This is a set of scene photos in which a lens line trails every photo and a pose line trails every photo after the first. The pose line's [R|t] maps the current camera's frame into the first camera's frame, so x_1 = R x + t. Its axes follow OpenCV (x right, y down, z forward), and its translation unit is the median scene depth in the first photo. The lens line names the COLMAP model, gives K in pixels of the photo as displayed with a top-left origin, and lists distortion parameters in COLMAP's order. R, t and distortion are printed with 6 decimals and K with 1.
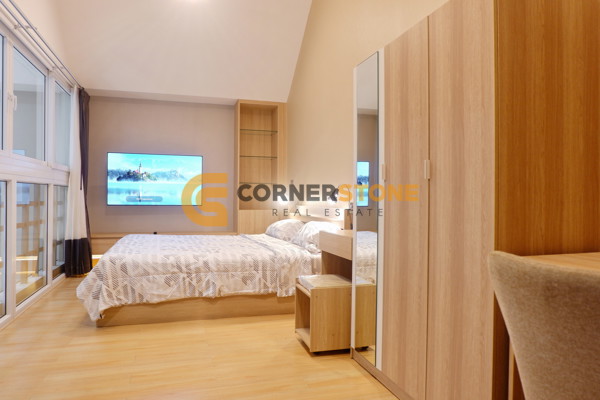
lens RADIAL K [[426.9, 0, 299.8], [0, 426.9, 198.8], [0, 0, 1]] dist [-0.021654, 0.001435]
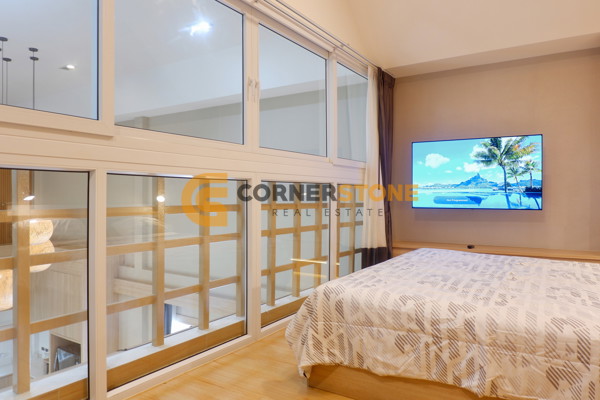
lens RADIAL K [[426.9, 0, 301.7], [0, 426.9, 201.2], [0, 0, 1]] dist [-0.021654, 0.001435]
pose [[0.654187, 0.001160, -0.756332, 0.039153], [0.002442, 0.999990, 0.003645, -0.002102], [0.756329, -0.004231, 0.654178, 0.514577]]
